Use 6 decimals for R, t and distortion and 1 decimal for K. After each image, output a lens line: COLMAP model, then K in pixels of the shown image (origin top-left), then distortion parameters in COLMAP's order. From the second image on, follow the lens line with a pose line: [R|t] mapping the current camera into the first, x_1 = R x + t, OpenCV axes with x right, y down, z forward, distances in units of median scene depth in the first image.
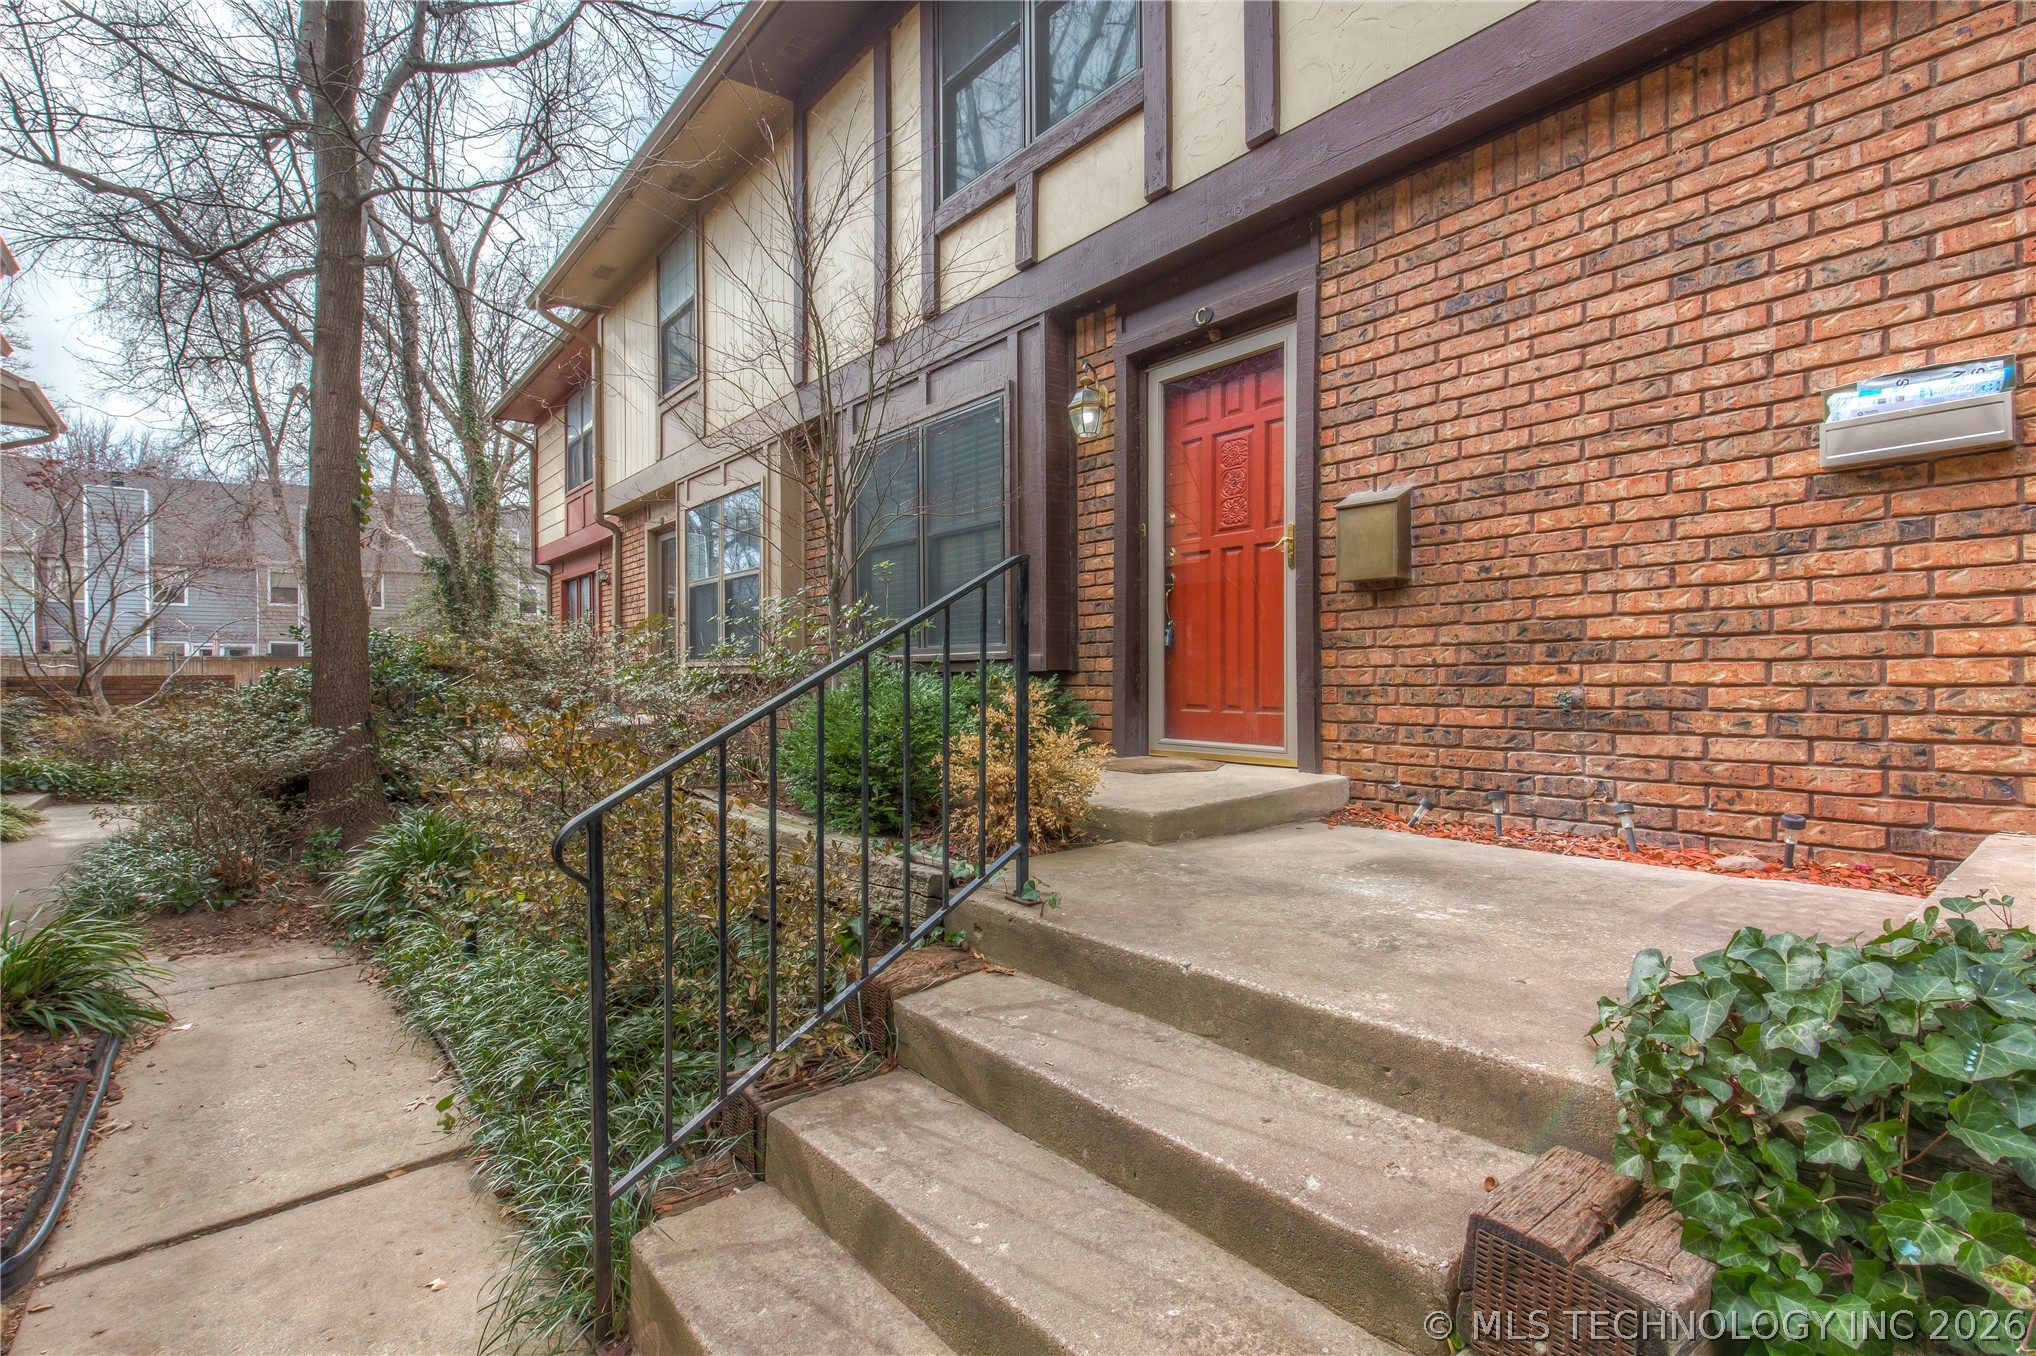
lens RADIAL K [[916.6, 0, 1033.6], [0, 916.6, 676.5], [0, 0, 1]] dist [0.000553, -0.000343]
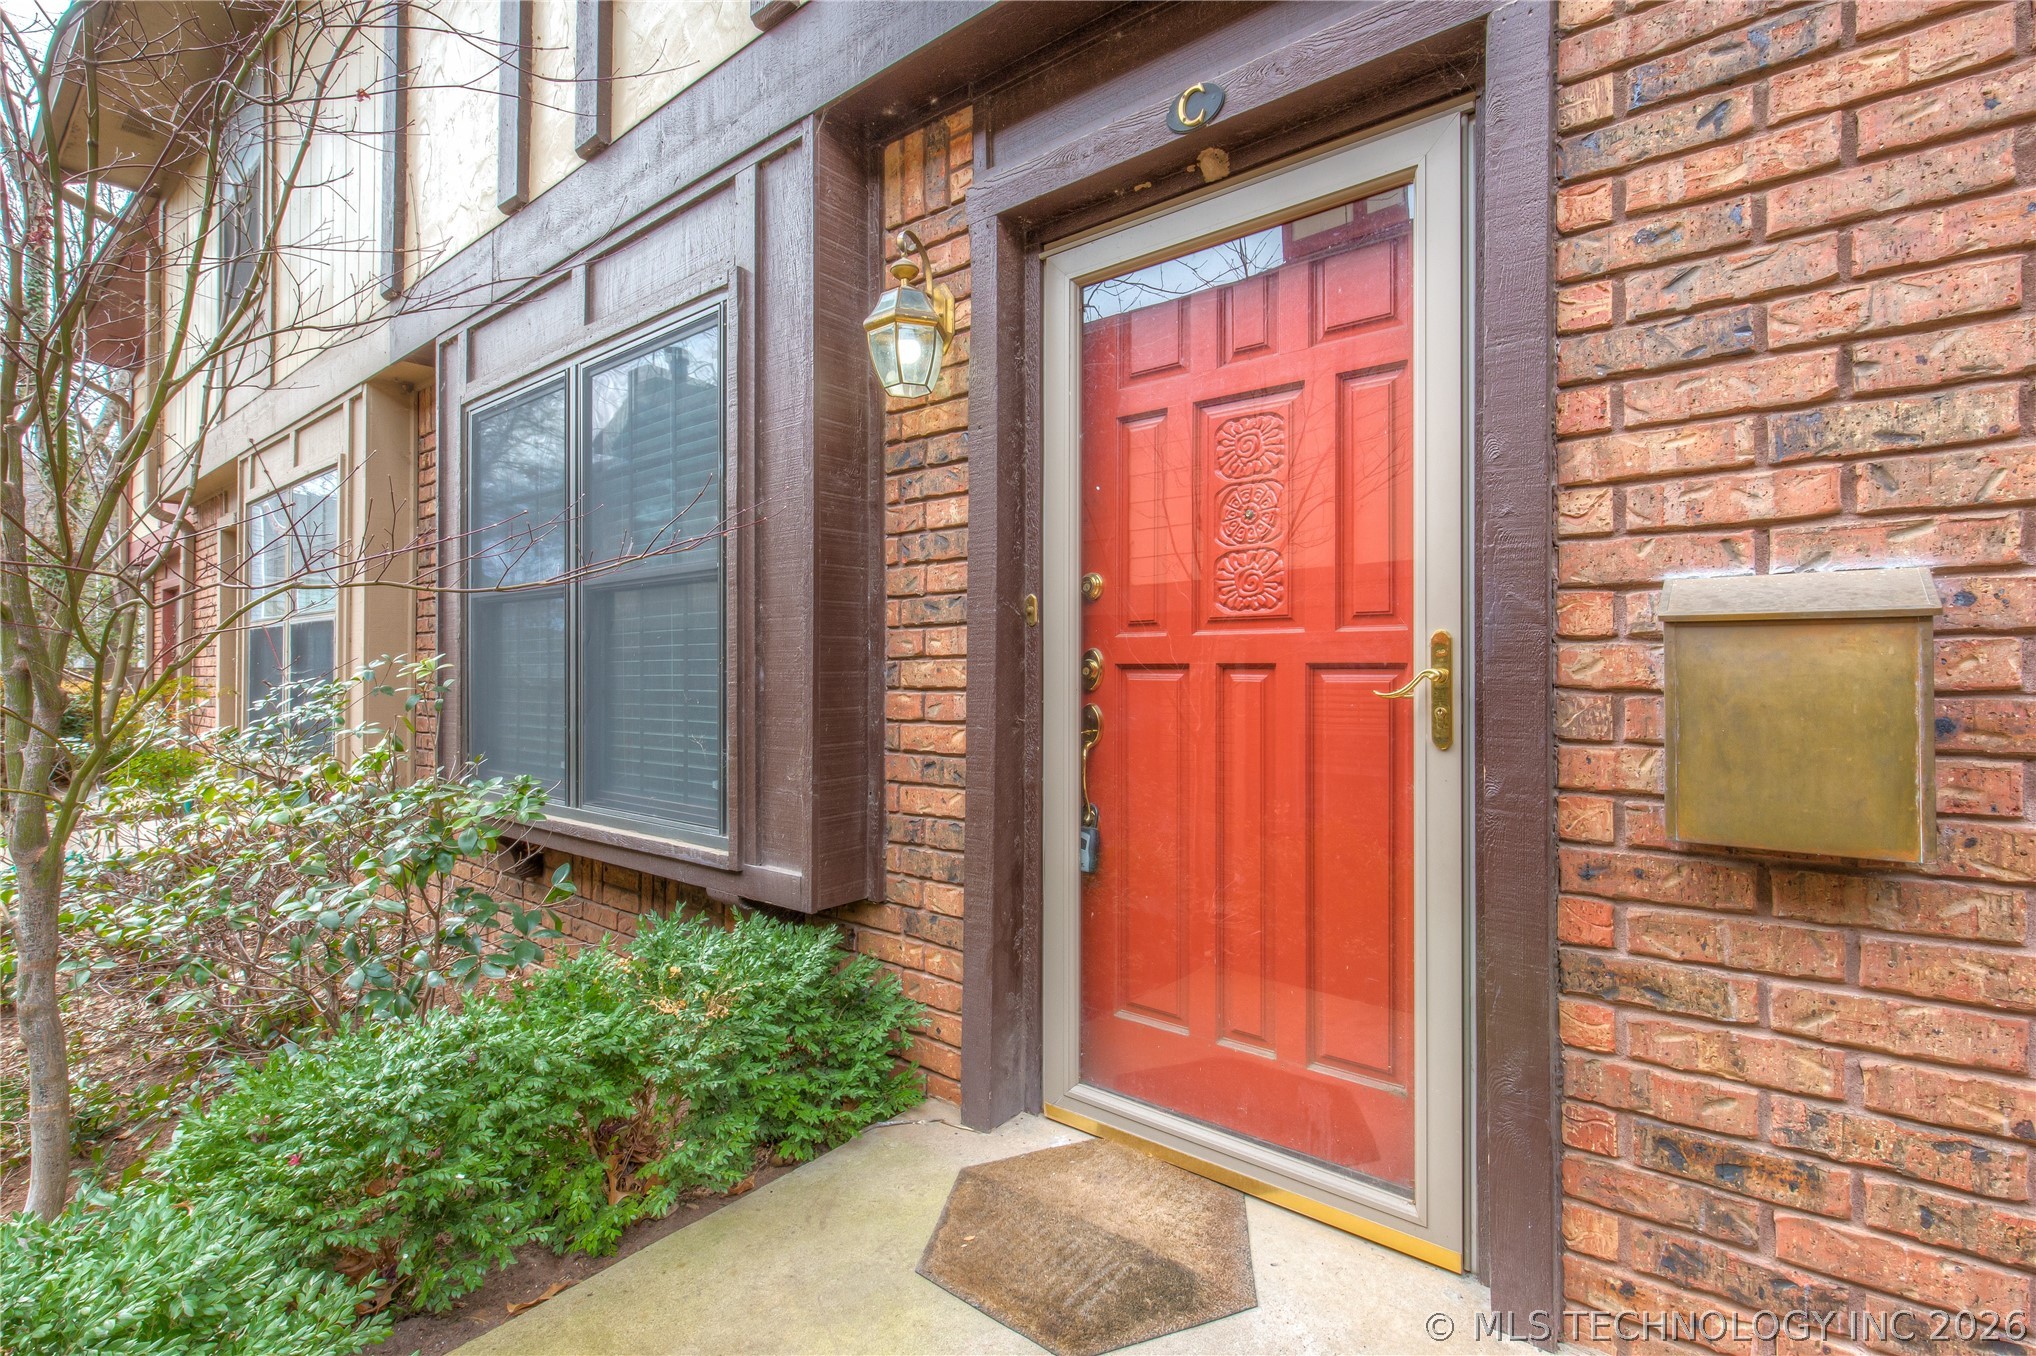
lens RADIAL K [[916.6, 0, 1033.6], [0, 916.6, 676.5], [0, 0, 1]] dist [0.000553, -0.000343]
pose [[0.979001, 0.004616, 0.203805, 0.029234], [-0.003988, 0.999986, -0.003494, -0.126619], [-0.203818, 0.002608, 0.979005, 0.568523]]
